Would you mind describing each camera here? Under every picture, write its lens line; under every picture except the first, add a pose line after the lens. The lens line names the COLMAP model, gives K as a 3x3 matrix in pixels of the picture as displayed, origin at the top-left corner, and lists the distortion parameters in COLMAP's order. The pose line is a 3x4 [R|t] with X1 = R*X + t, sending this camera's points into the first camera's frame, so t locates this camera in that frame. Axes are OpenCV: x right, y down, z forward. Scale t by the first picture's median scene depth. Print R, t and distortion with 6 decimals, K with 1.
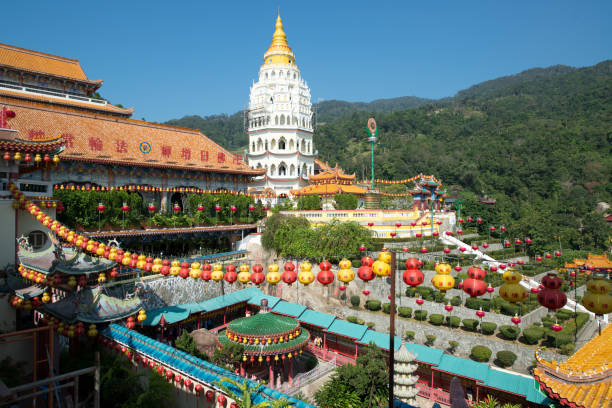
lens RADIAL K [[411.6, 0, 303.6], [0, 411.6, 201.5], [0, 0, 1]] dist [0.012328, -0.002895]
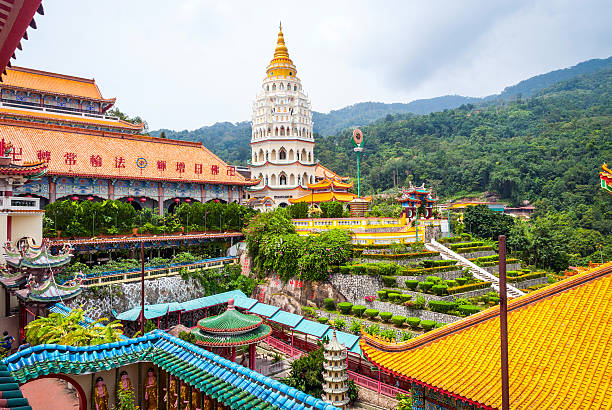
lens RADIAL K [[435.4, 0, 304.7], [0, 435.4, 200.7], [0, 0, 1]] dist [0.013228, -0.004739]
pose [[0.995803, -0.010778, -0.090882, 0.108448], [0.009097, 0.999780, -0.018891, -0.002255], [0.091065, 0.017985, 0.995682, -0.082847]]
